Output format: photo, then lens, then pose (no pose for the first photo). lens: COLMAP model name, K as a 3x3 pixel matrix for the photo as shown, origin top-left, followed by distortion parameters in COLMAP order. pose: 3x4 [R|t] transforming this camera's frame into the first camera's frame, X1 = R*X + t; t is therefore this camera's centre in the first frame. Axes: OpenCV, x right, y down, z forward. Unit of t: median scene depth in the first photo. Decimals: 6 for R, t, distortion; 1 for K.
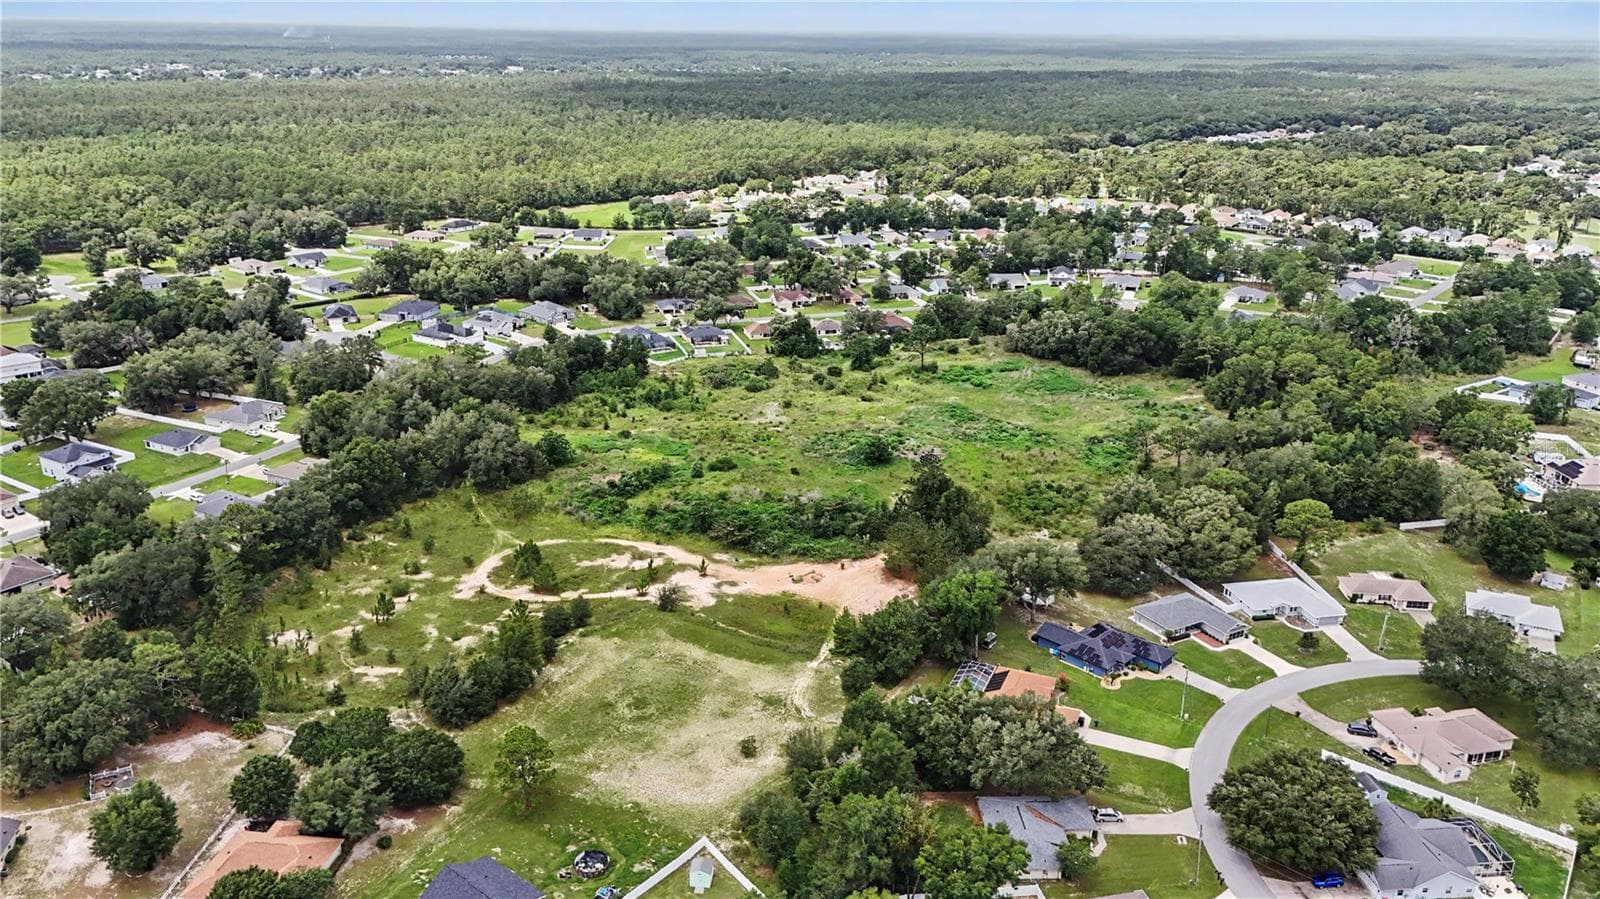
lens RADIAL K [[1172.4, 0, 802.8], [0, 1172.4, 446.2], [0, 0, 1]] dist [0.067160, -0.060443]
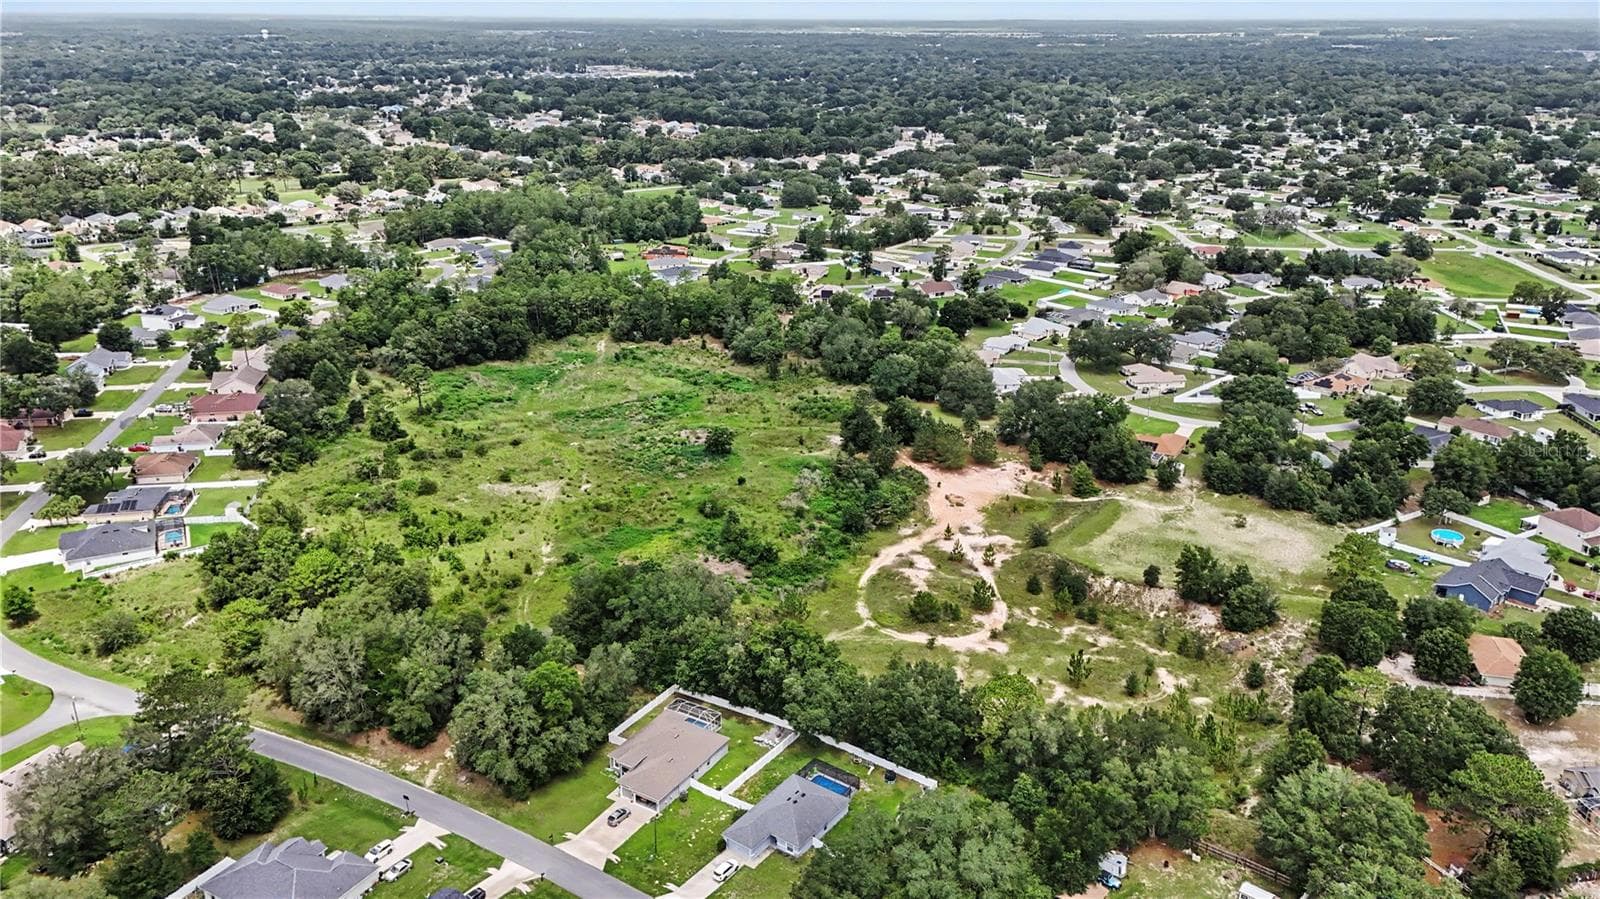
lens RADIAL K [[1172.4, 0, 796.9], [0, 1172.4, 451.6], [0, 0, 1]] dist [0.067160, -0.060443]
pose [[0.117696, -0.358563, 0.926056, -1.101968], [0.333350, 0.892692, 0.303278, -0.344675], [-0.935428, 0.273007, 0.224593, 0.888951]]
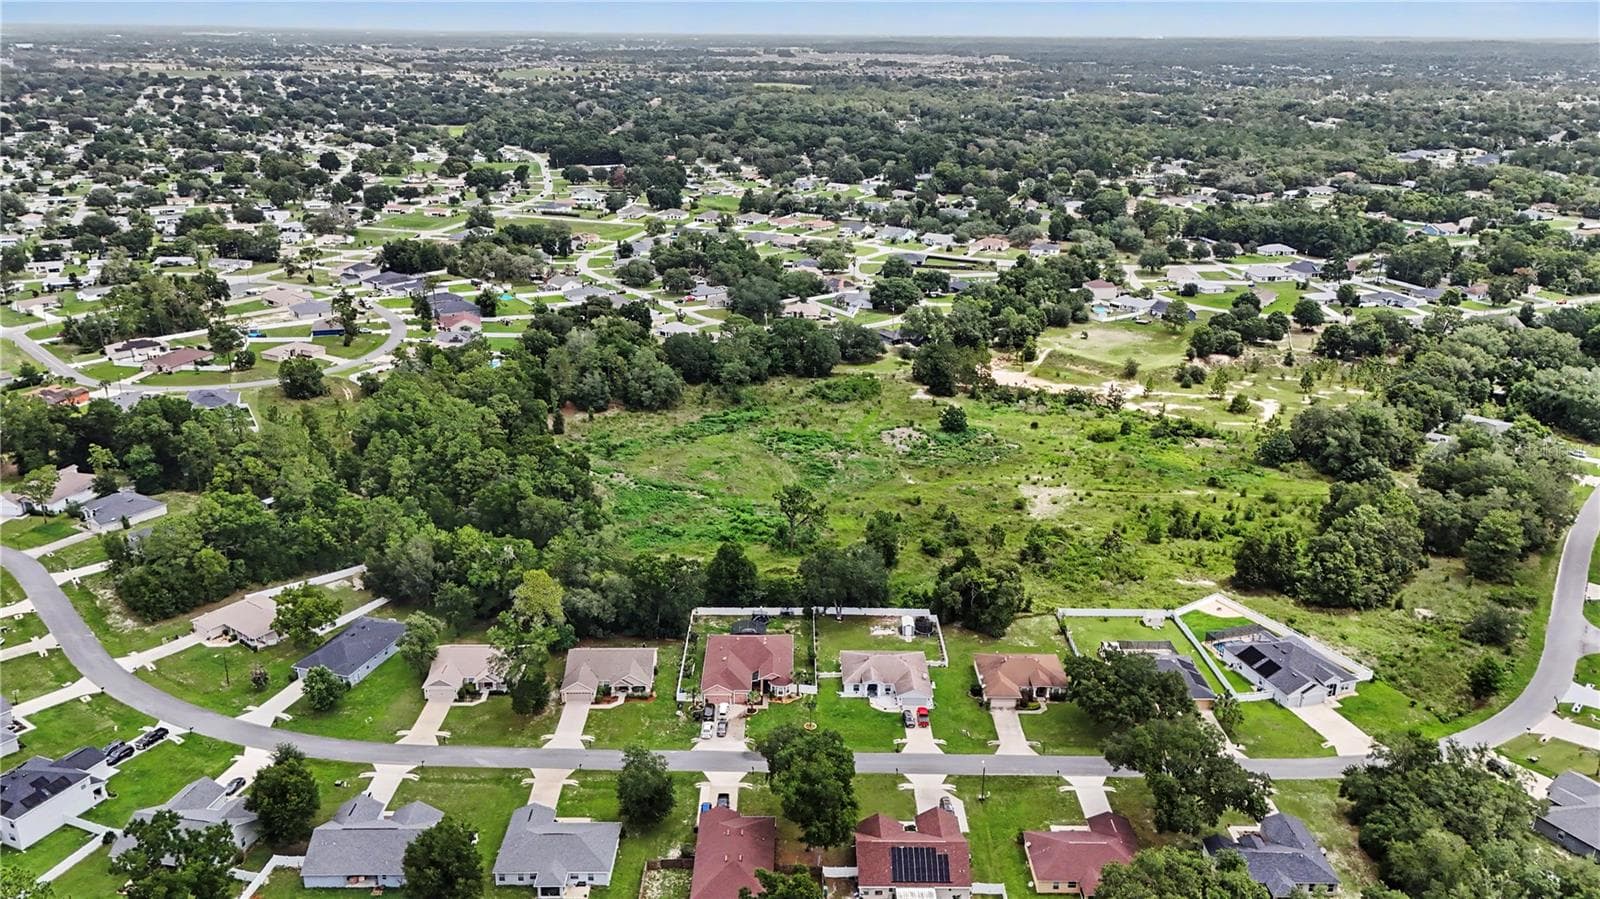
lens RADIAL K [[1172.4, 0, 792.9], [0, 1172.4, 449.1], [0, 0, 1]] dist [0.067160, -0.060443]
pose [[-0.958138, -0.116103, 0.261707, -0.099308], [0.076552, 0.776915, 0.624934, -0.834317], [-0.275881, 0.618808, -0.735504, 2.329389]]
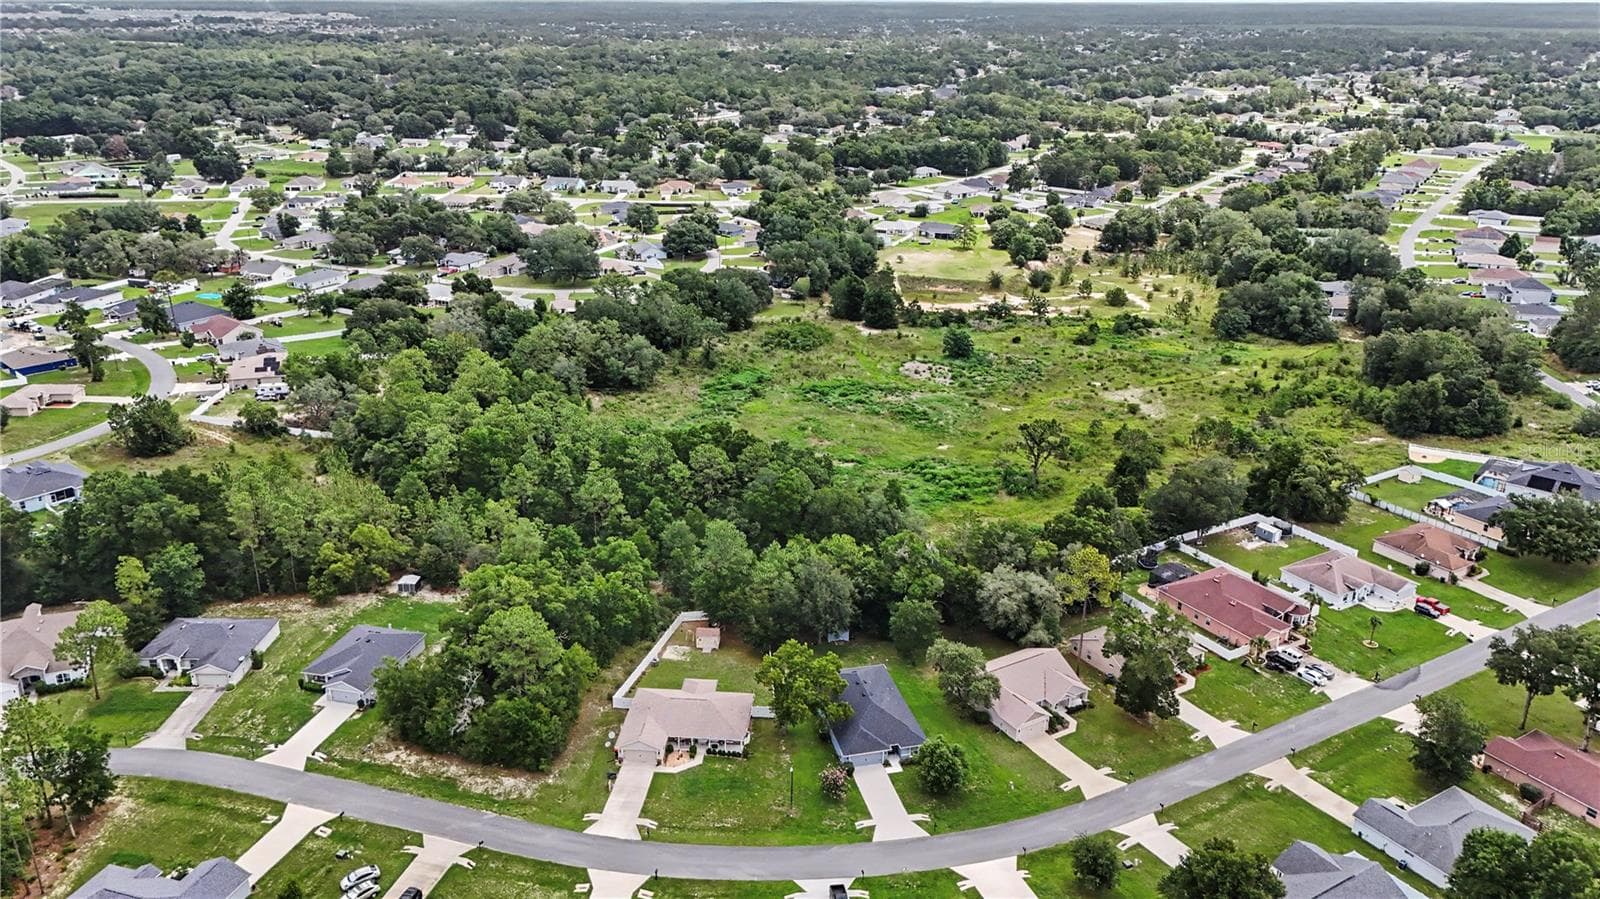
lens RADIAL K [[1172.4, 0, 794.8], [0, 1172.4, 451.0], [0, 0, 1]] dist [0.067160, -0.060443]
pose [[-0.966988, 0.070177, -0.244967, 0.587311], [-0.106789, 0.761241, 0.639616, -0.719809], [0.231365, 0.644661, -0.728617, 2.237597]]
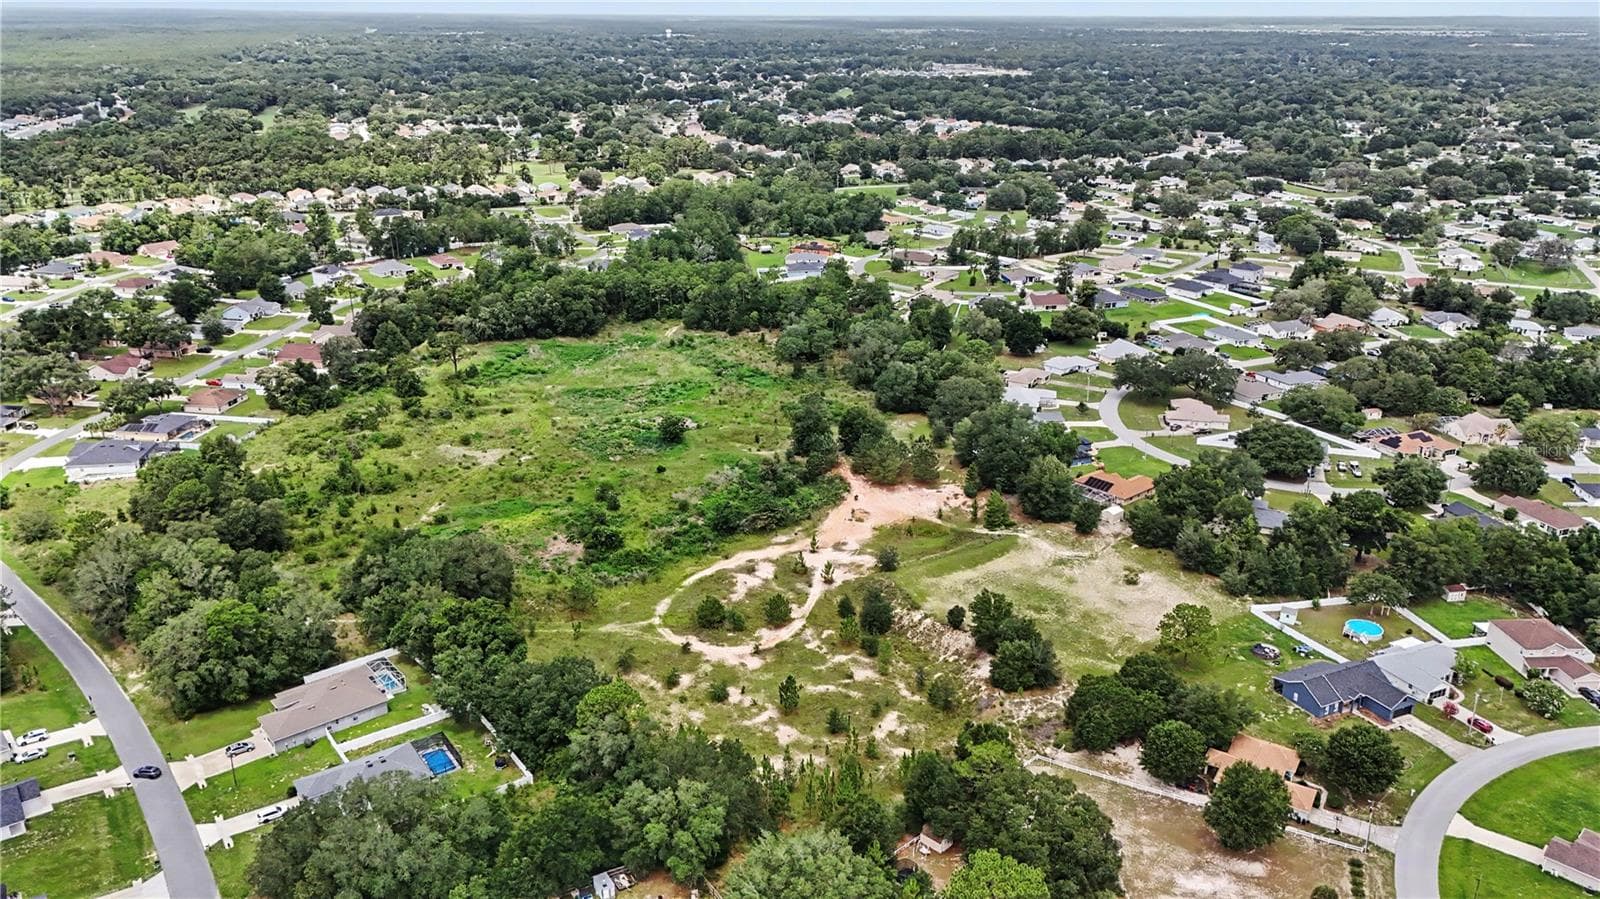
lens RADIAL K [[1172.4, 0, 796.0], [0, 1172.4, 452.6], [0, 0, 1]] dist [0.067160, -0.060443]
pose [[0.428102, -0.328485, 0.841918, -0.968371], [0.306640, 0.929135, 0.206592, -0.198175], [-0.850118, 0.169724, 0.498491, 0.490051]]
